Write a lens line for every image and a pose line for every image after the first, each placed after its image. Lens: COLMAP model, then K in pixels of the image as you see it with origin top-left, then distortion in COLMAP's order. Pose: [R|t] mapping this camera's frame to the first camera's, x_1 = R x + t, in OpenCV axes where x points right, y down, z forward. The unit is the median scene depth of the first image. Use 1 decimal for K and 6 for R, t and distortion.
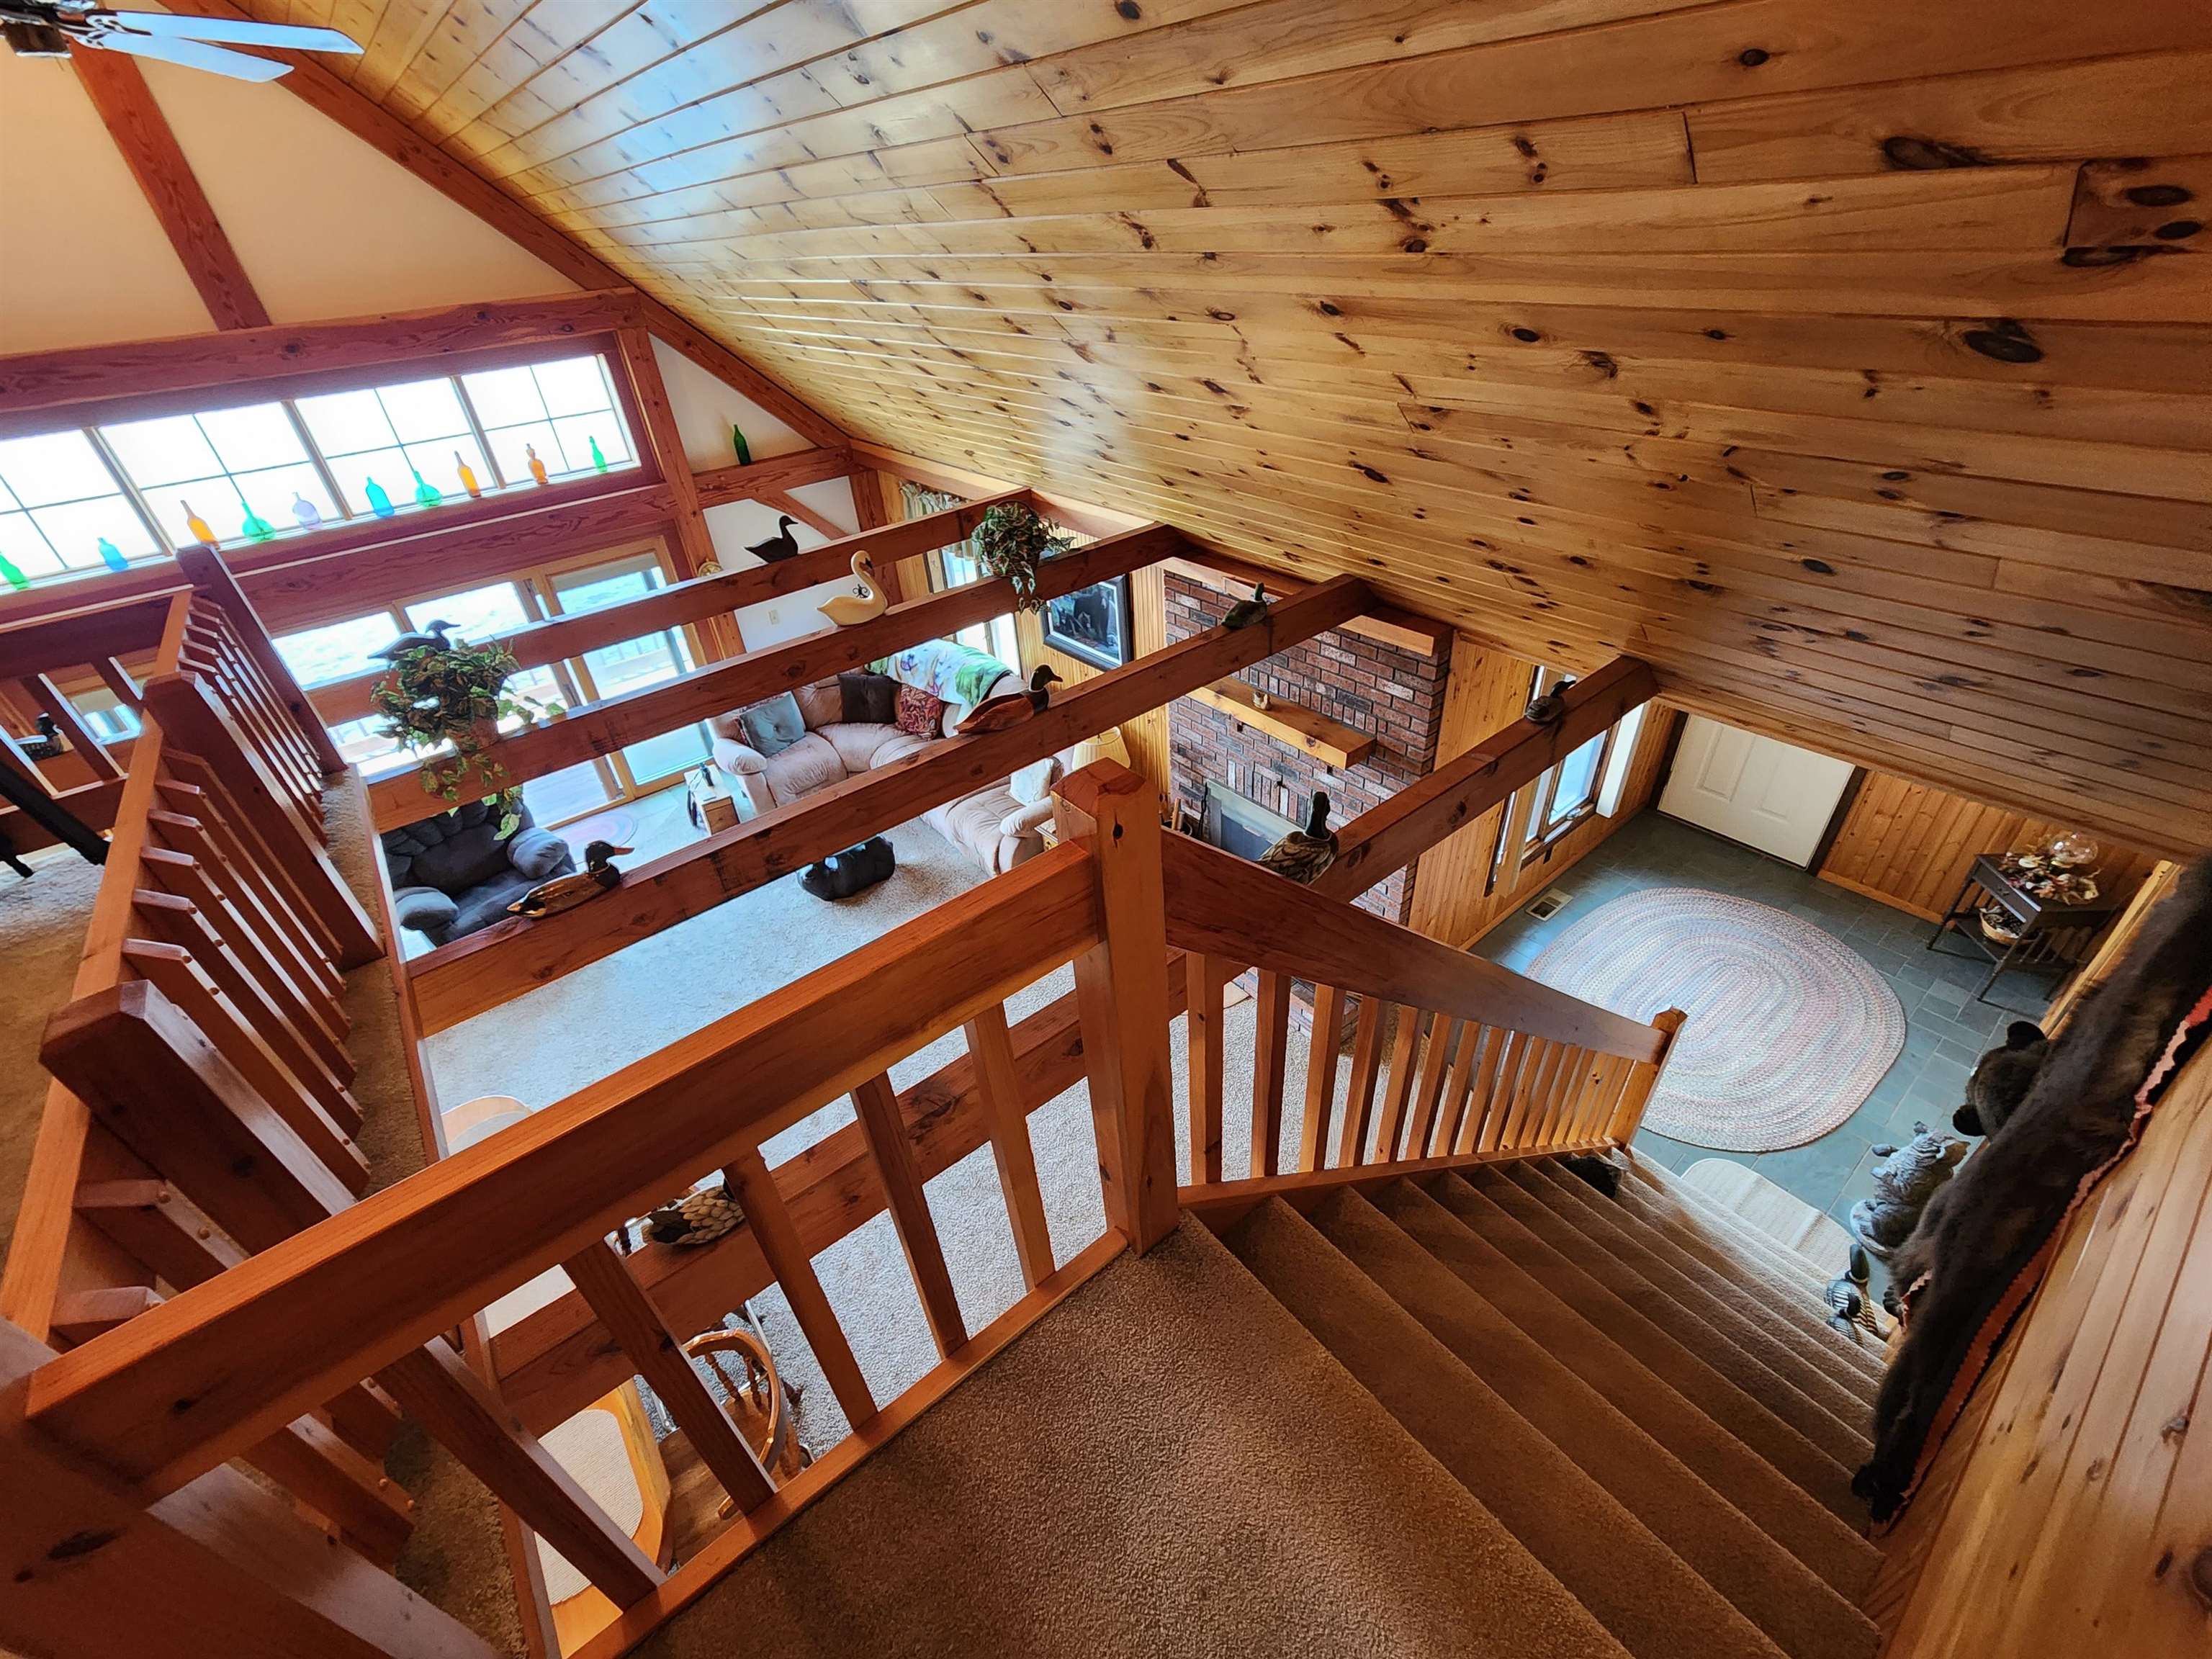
lens RADIAL K [[909.7, 0, 1102.9], [0, 909.7, 814.9], [0, 0, 1]] dist [-0.003341, 0.000783]
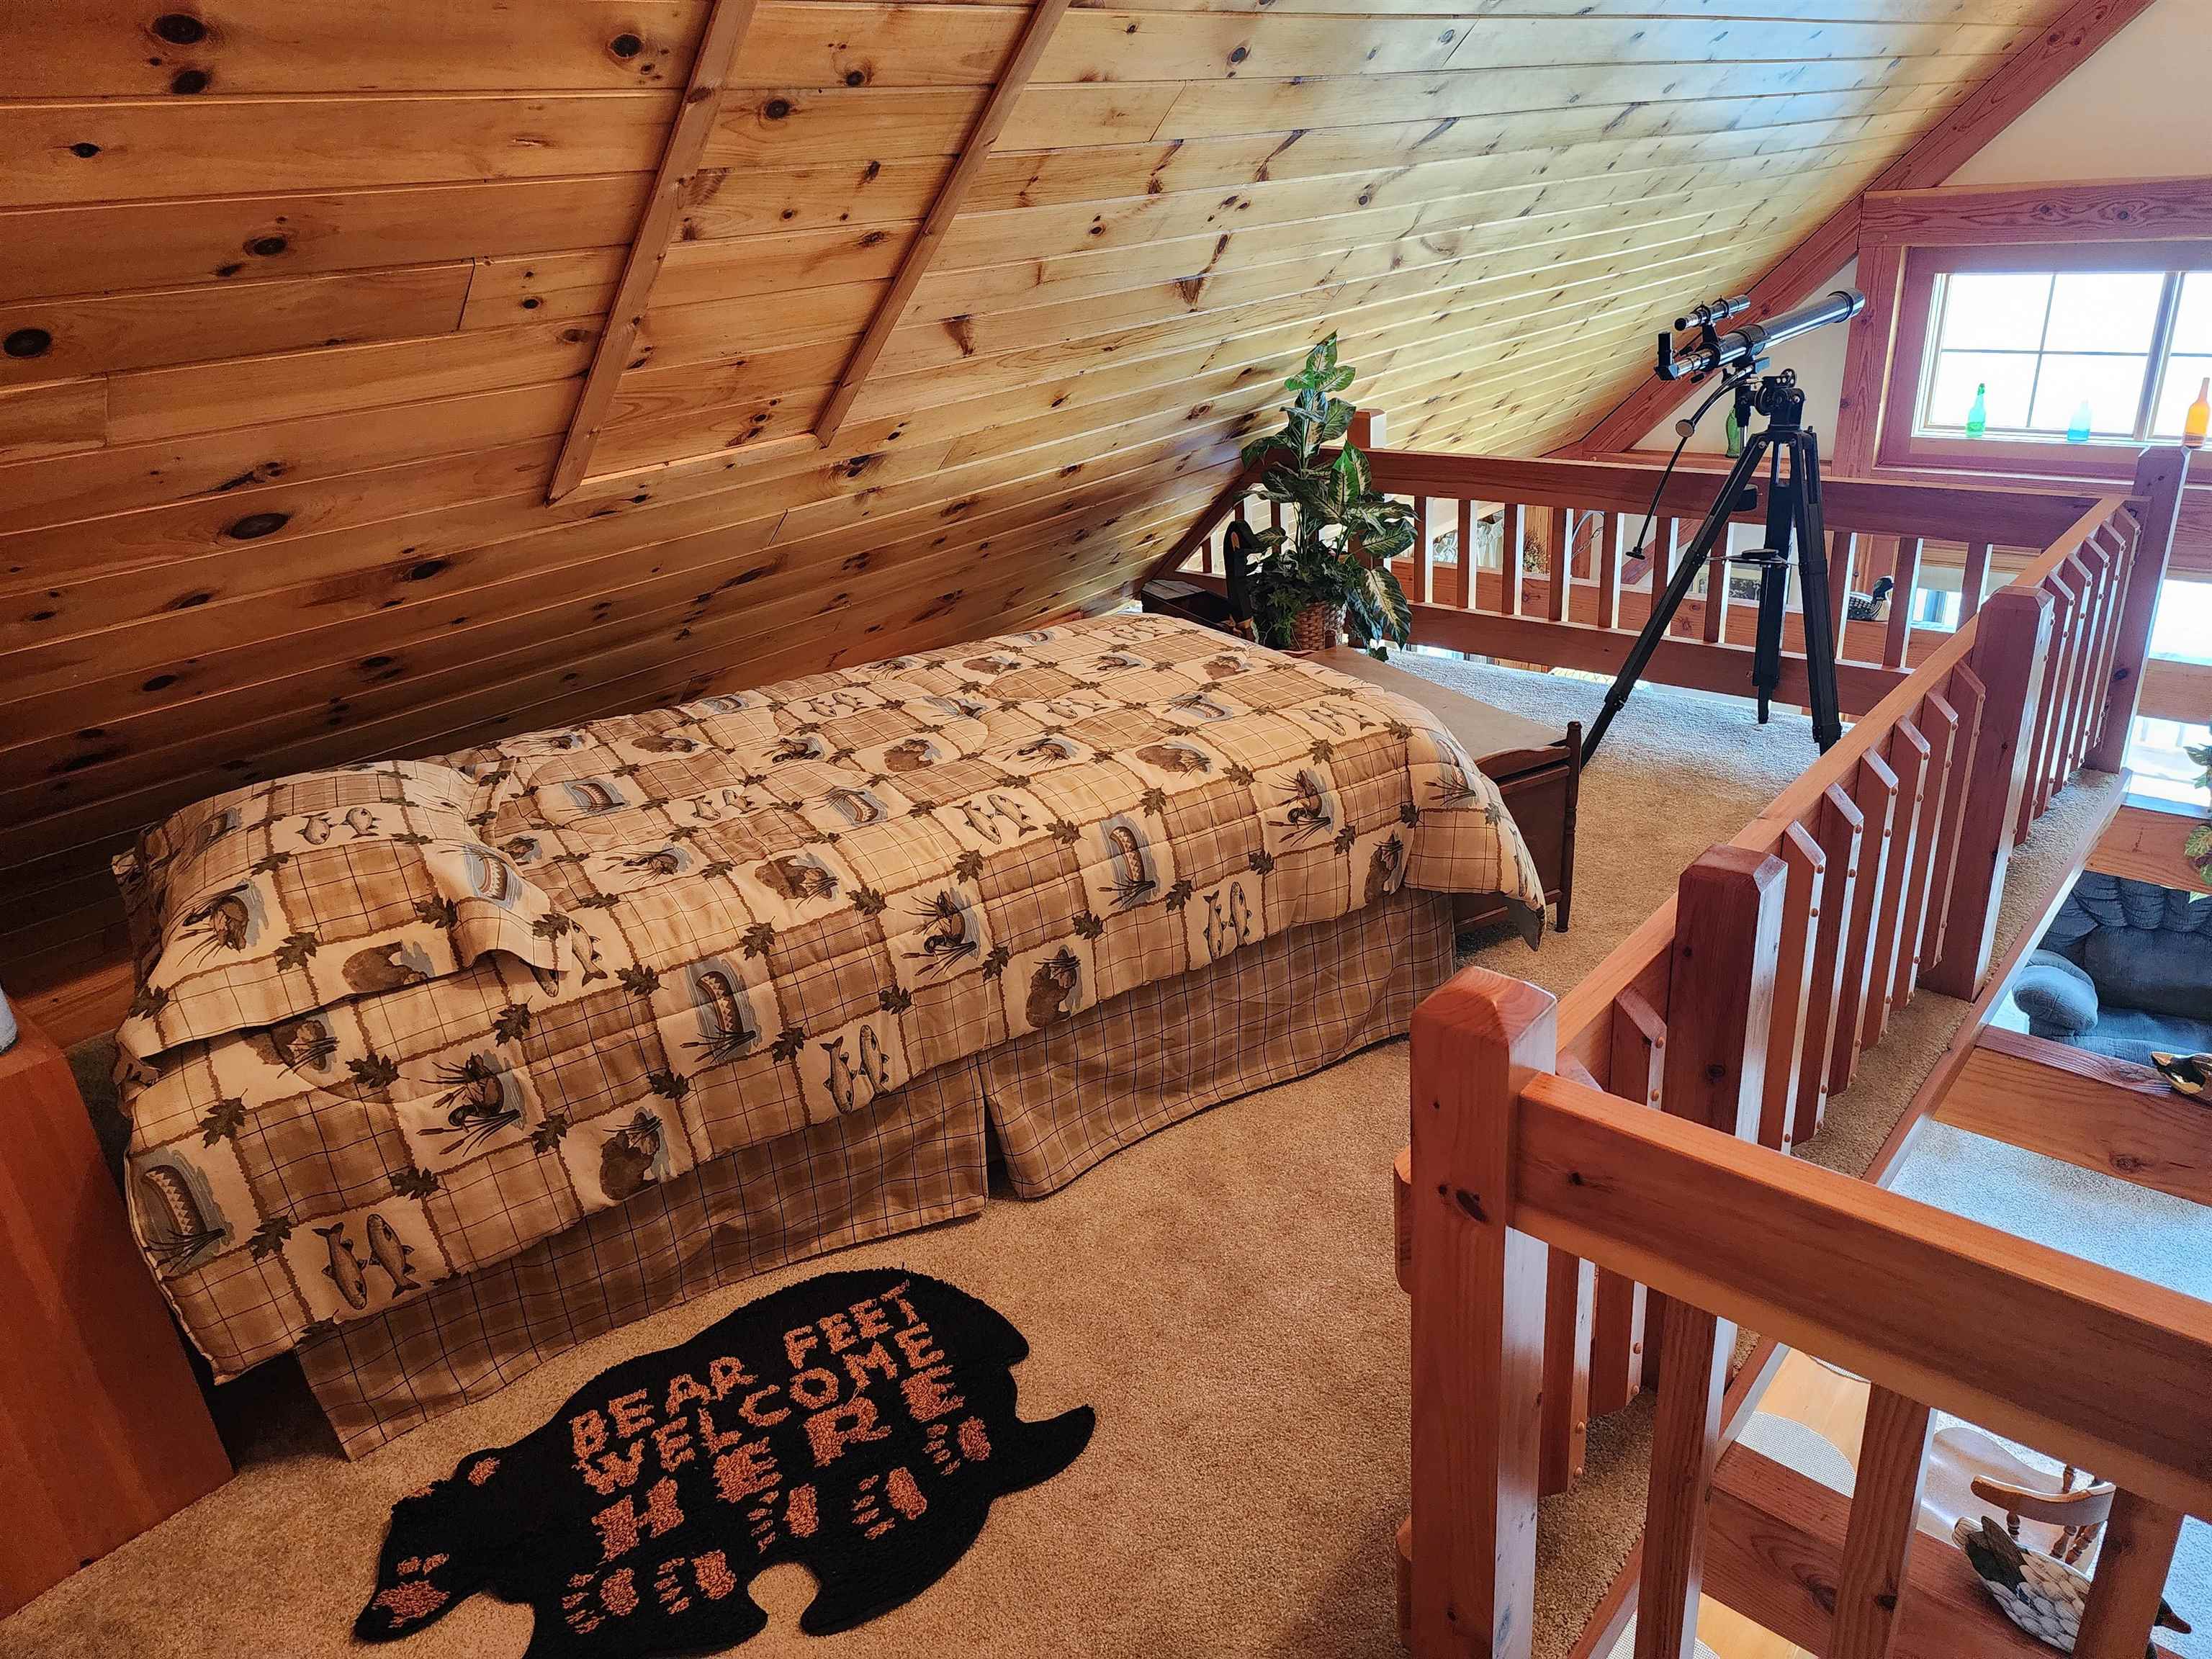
lens RADIAL K [[1495.4, 0, 1117.3], [0, 1495.4, 825.9], [0, 0, 1]] dist [0.045972, -0.008161]
pose [[0.185075, 0.450701, -0.873279, 0.111940], [-0.500375, 0.808032, 0.310982, 0.004015], [0.845797, 0.379412, 0.375066, -0.124430]]
